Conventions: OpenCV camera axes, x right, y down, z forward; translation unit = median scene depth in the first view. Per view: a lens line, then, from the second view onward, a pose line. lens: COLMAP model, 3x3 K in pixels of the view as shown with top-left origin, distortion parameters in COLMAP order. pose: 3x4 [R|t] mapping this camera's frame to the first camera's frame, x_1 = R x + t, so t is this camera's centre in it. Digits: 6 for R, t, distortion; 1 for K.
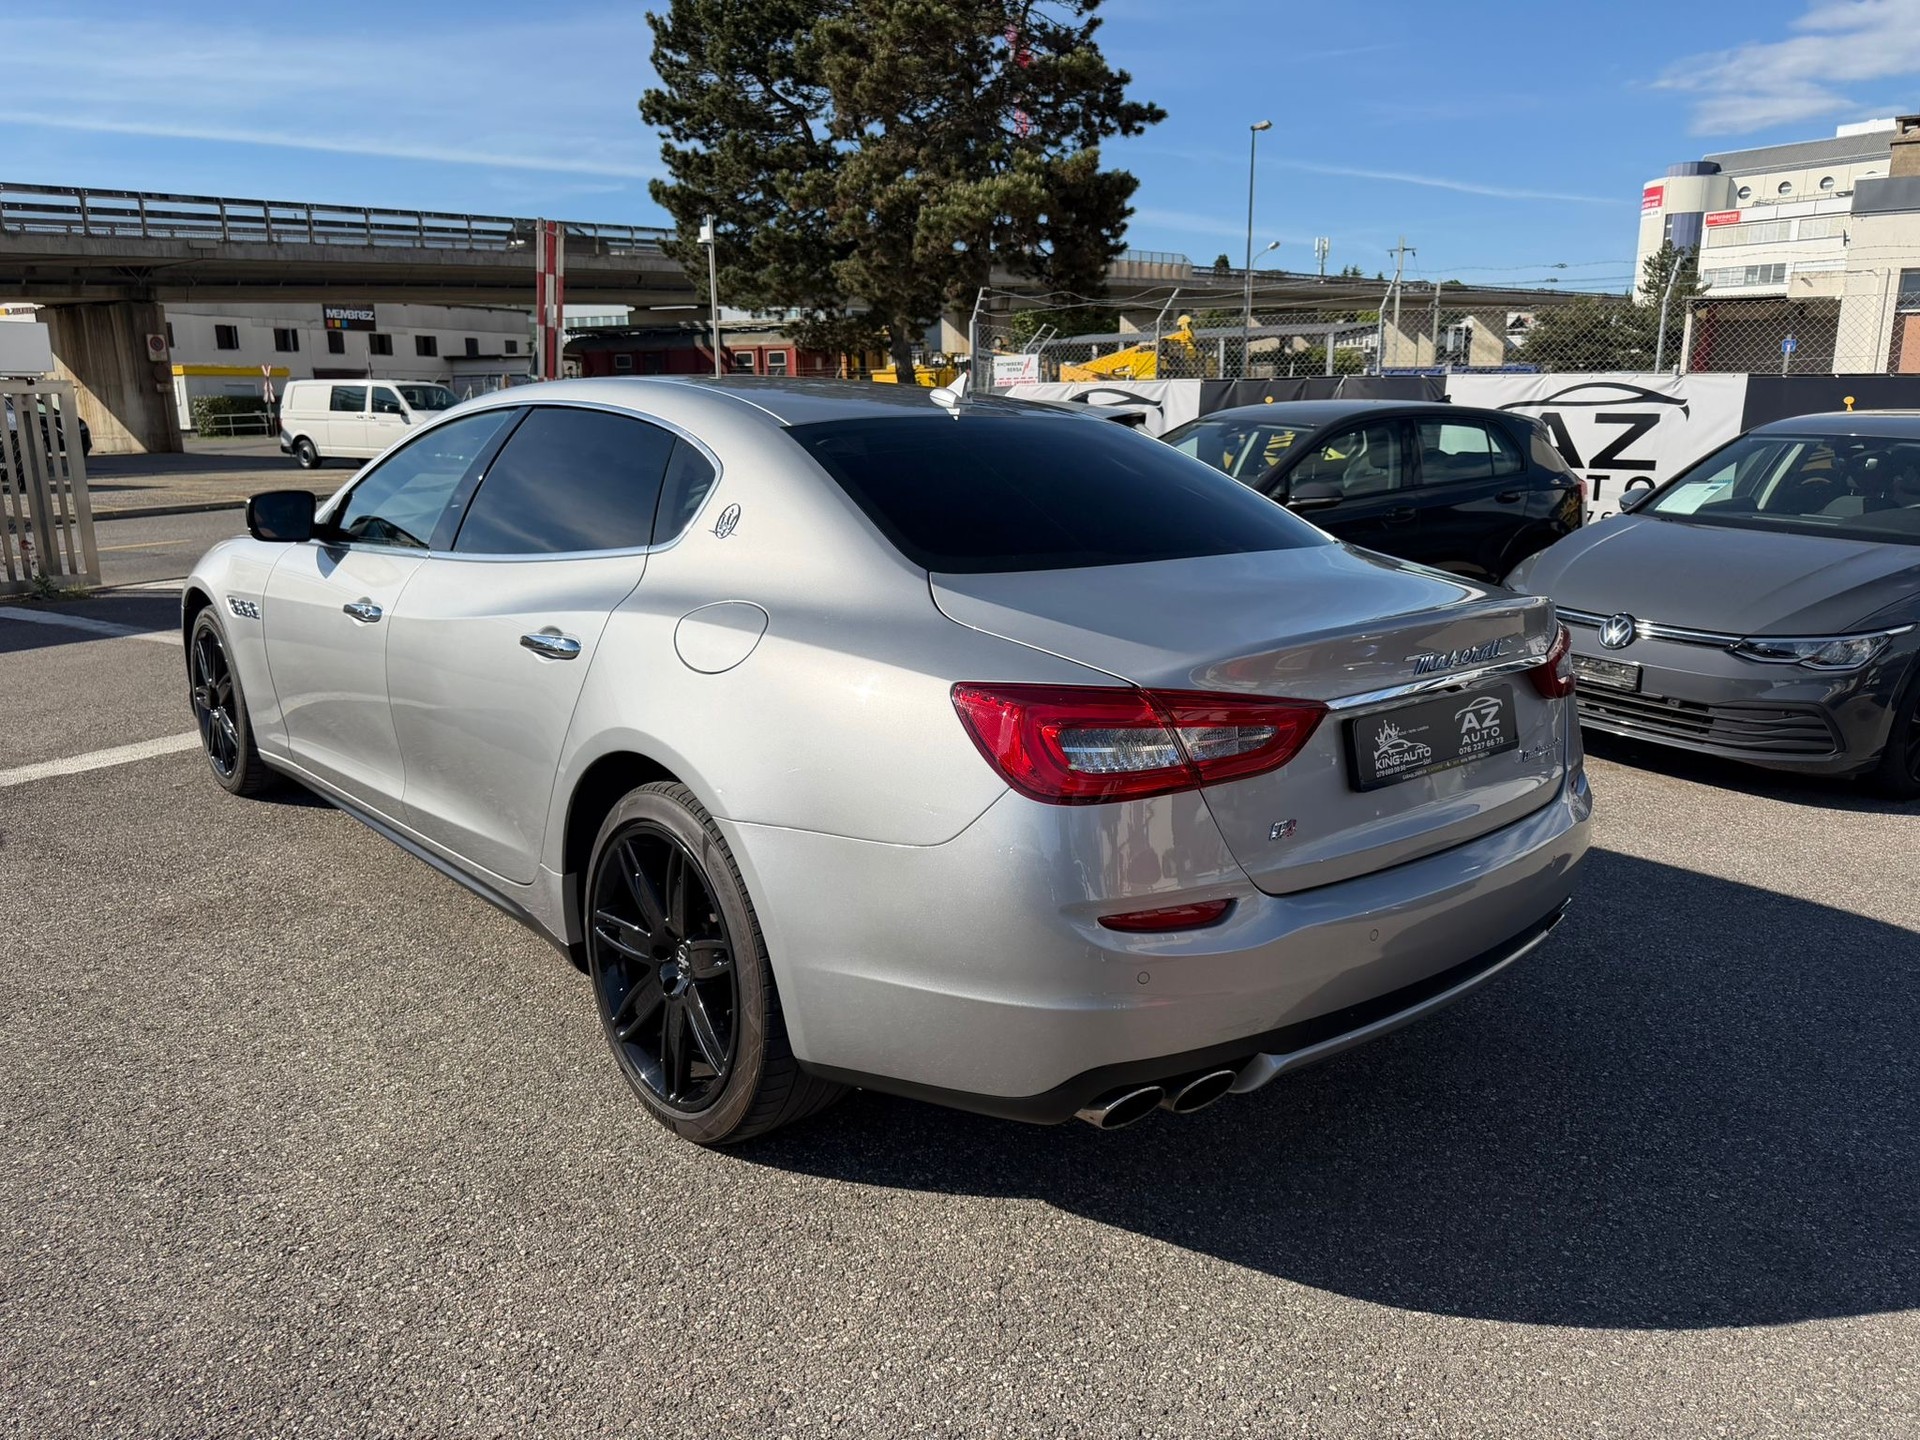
lens RADIAL K [[1400.3, 0, 962.2], [0, 1400.3, 746.1], [0, 0, 1]] dist [0.002022, -0.012284]
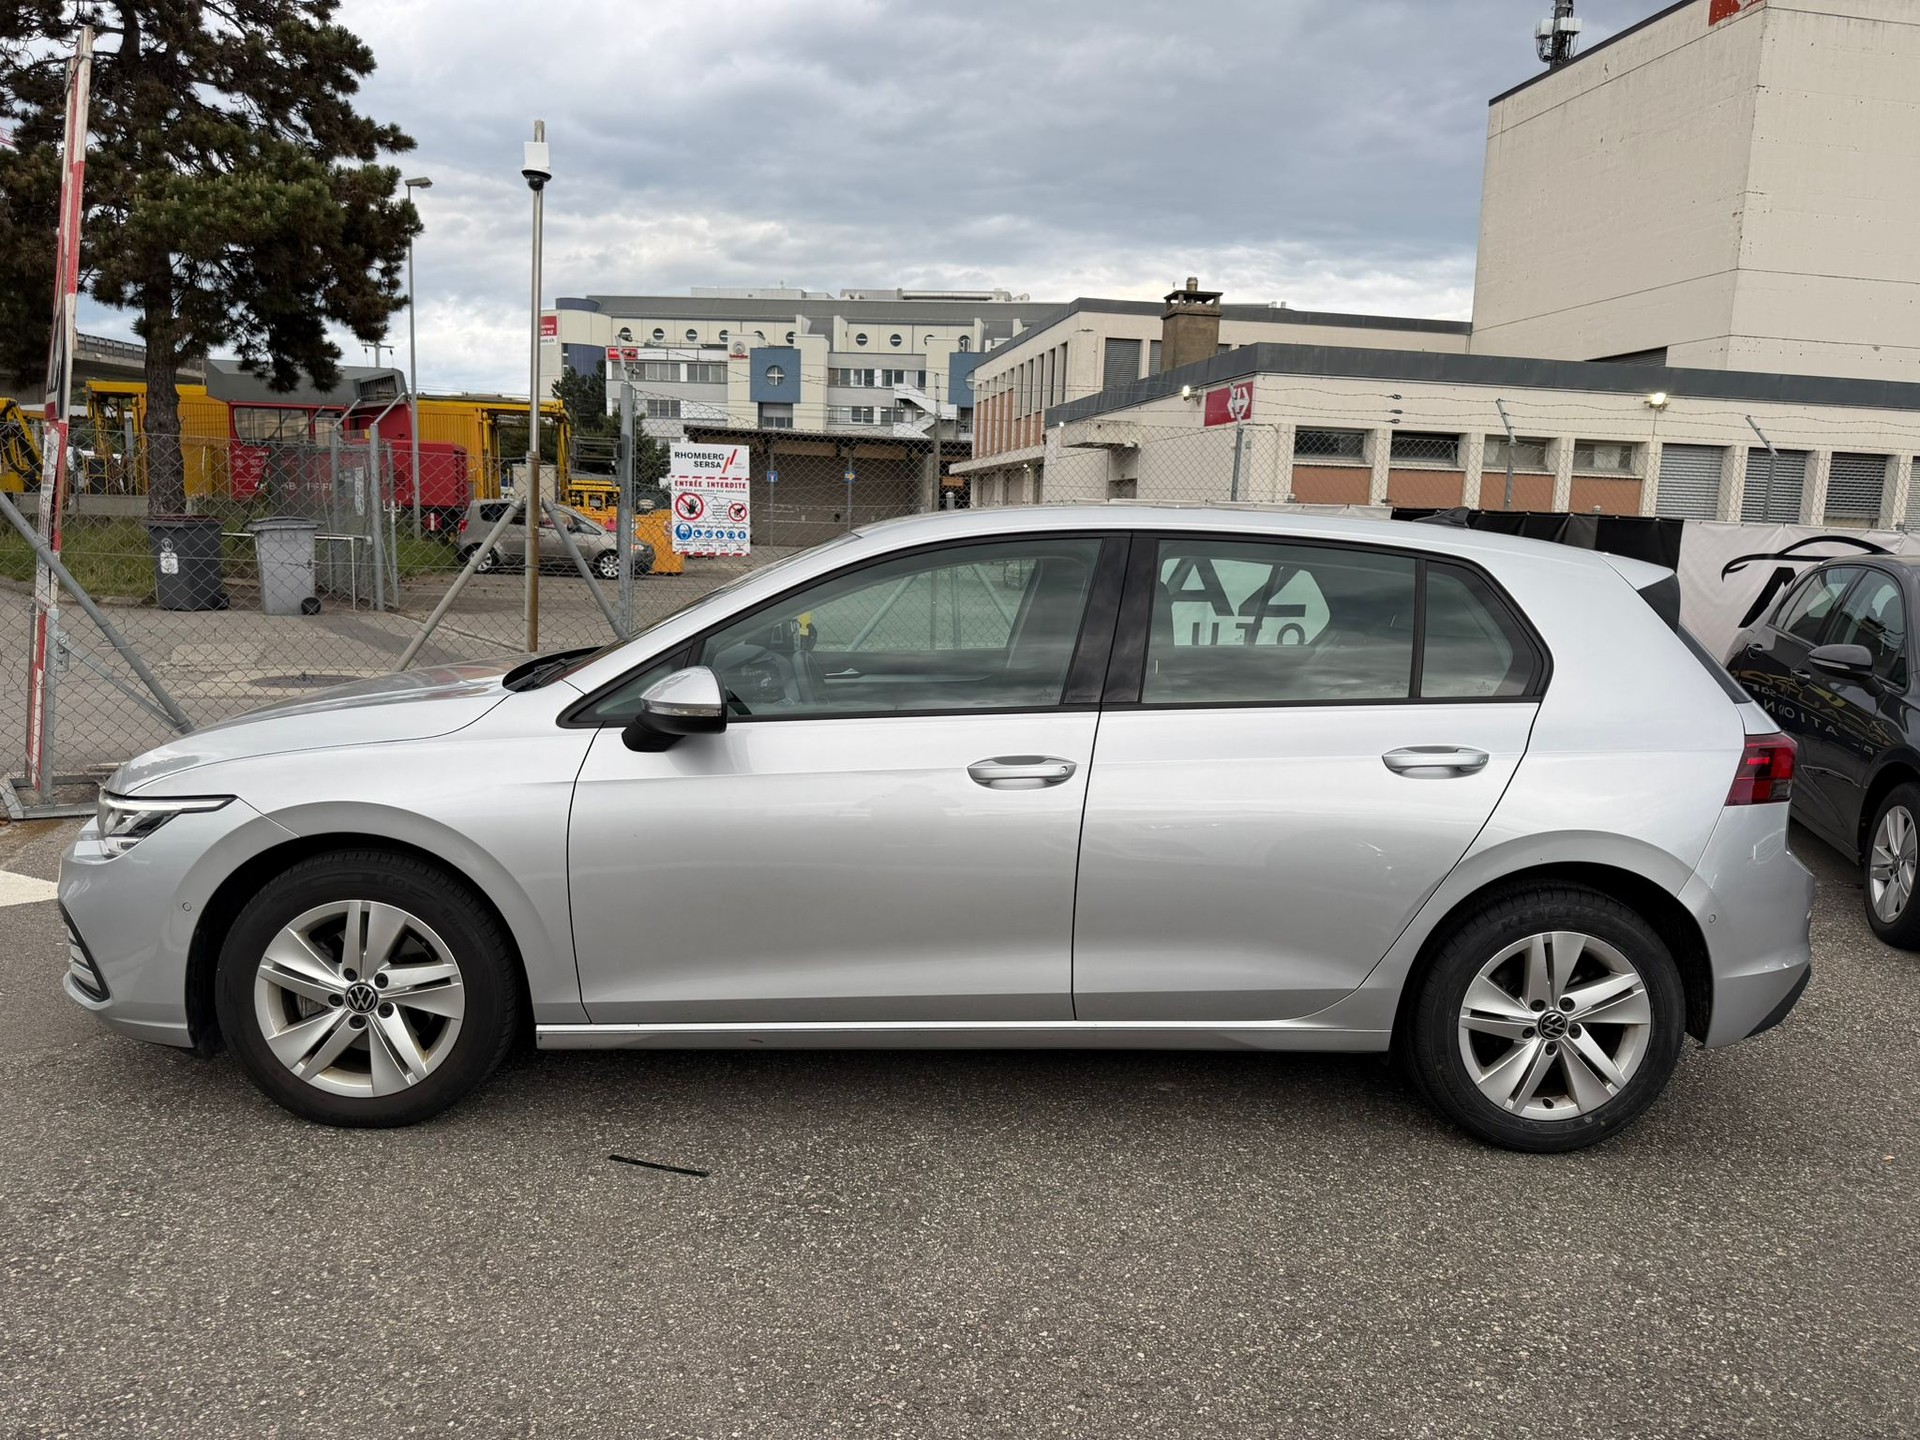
lens RADIAL K [[1371.7, 0, 963.6], [0, 1371.7, 740.4], [0, 0, 1]] dist [0.019504, -0.020738]
pose [[0.691975, -0.074430, 0.718074, -0.175840], [0.126873, 0.991728, -0.019468, -0.056873], [-0.710685, 0.104576, 0.695695, 0.233293]]
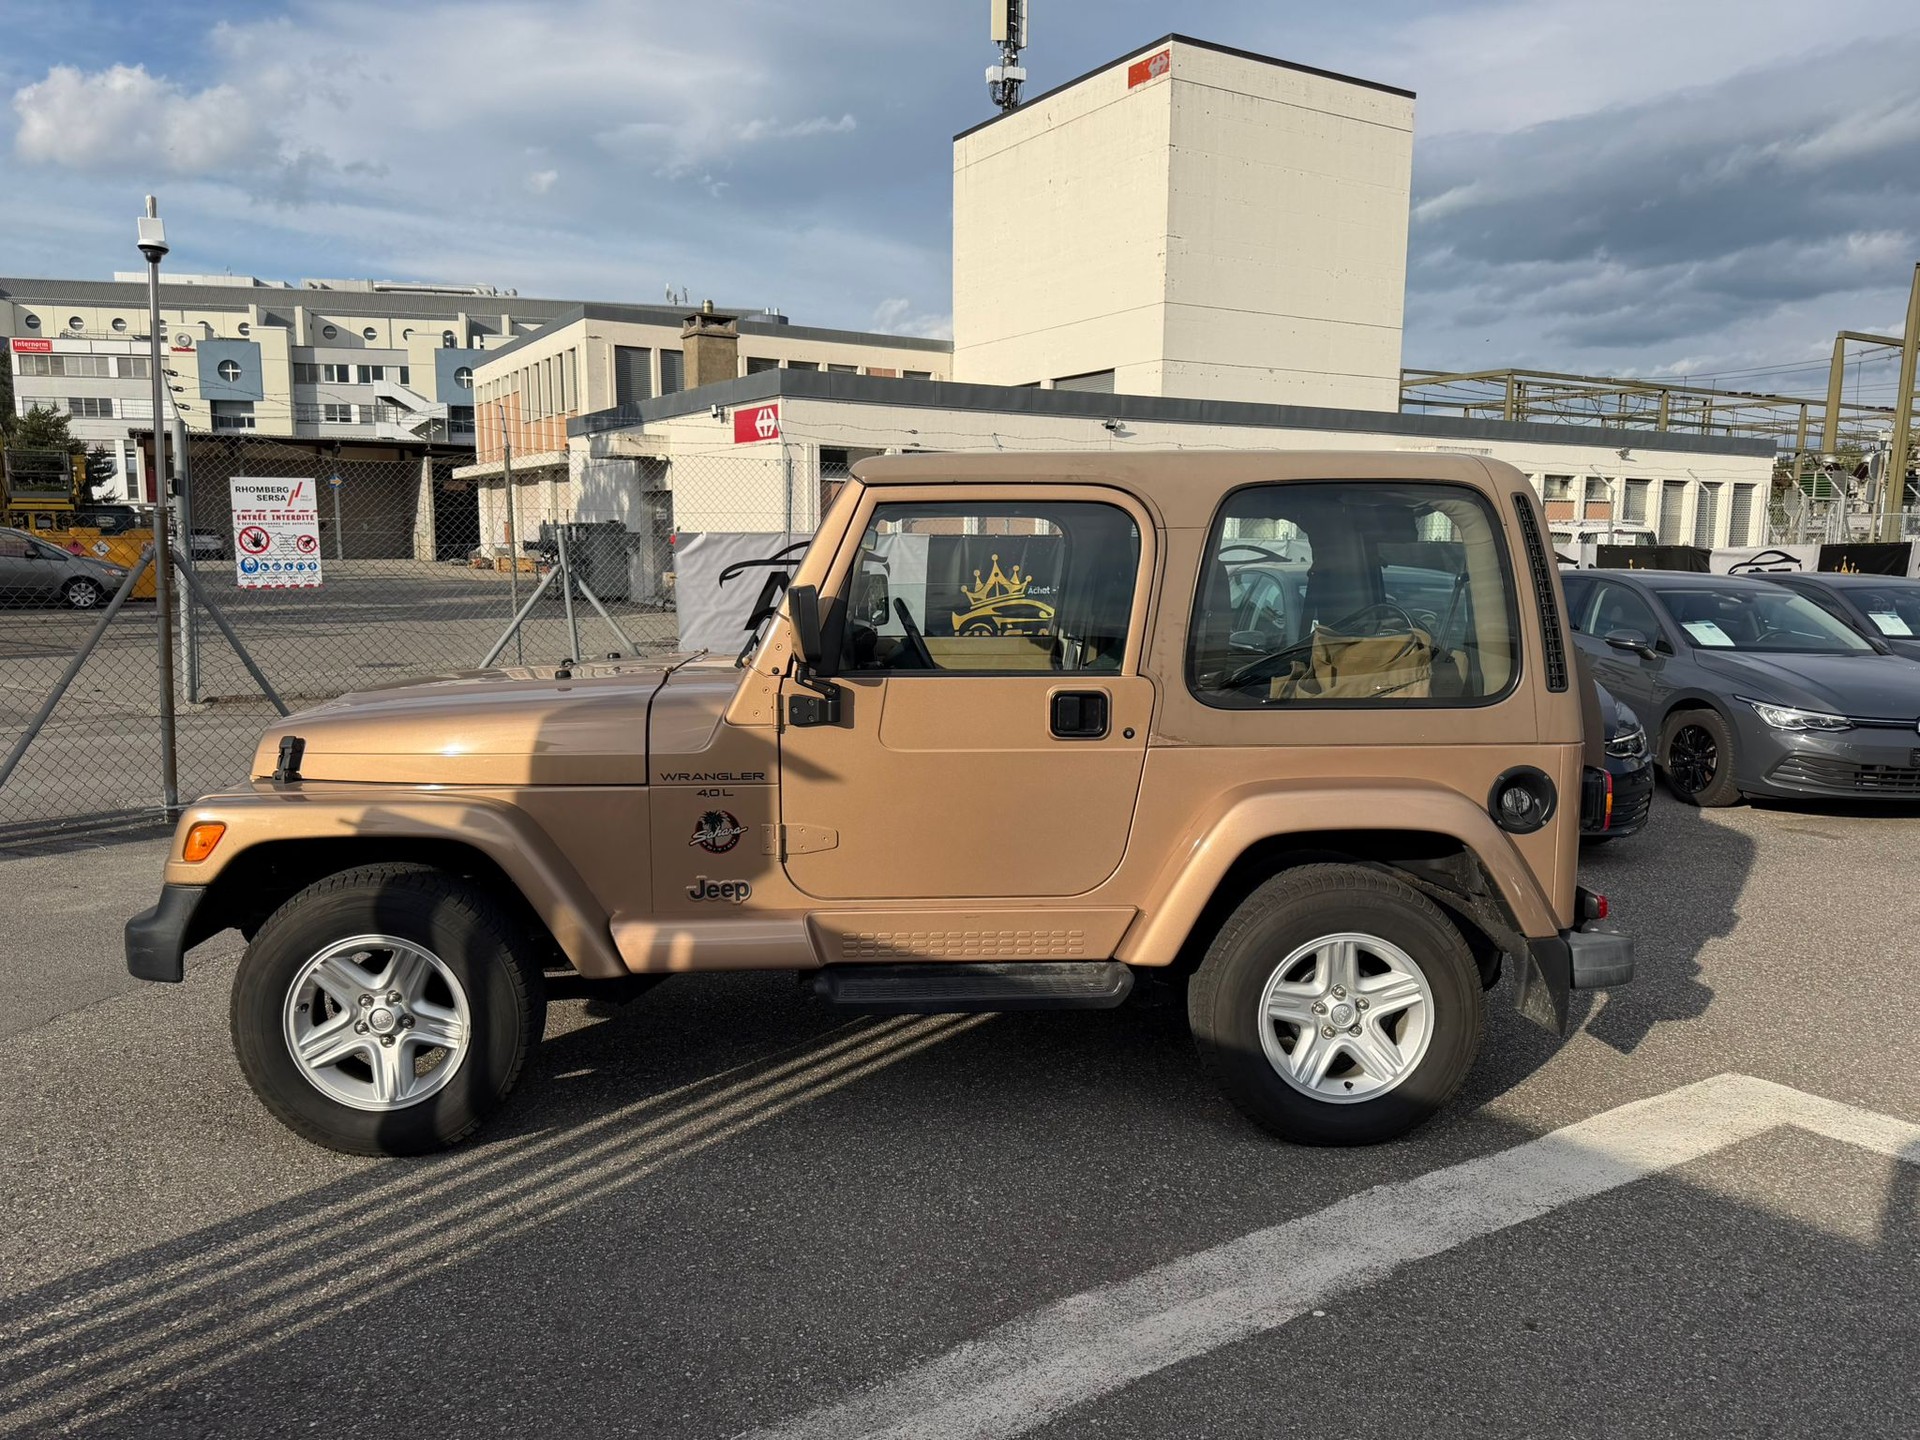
lens RADIAL K [[1371.7, 0, 963.6], [0, 1371.7, 740.4], [0, 0, 1]] dist [0.019504, -0.020738]
pose [[0.404057, -0.121691, 0.906603, -0.209762], [0.204665, 0.978012, 0.040060, -0.058266], [-0.891544, 0.169363, 0.420078, 0.223030]]
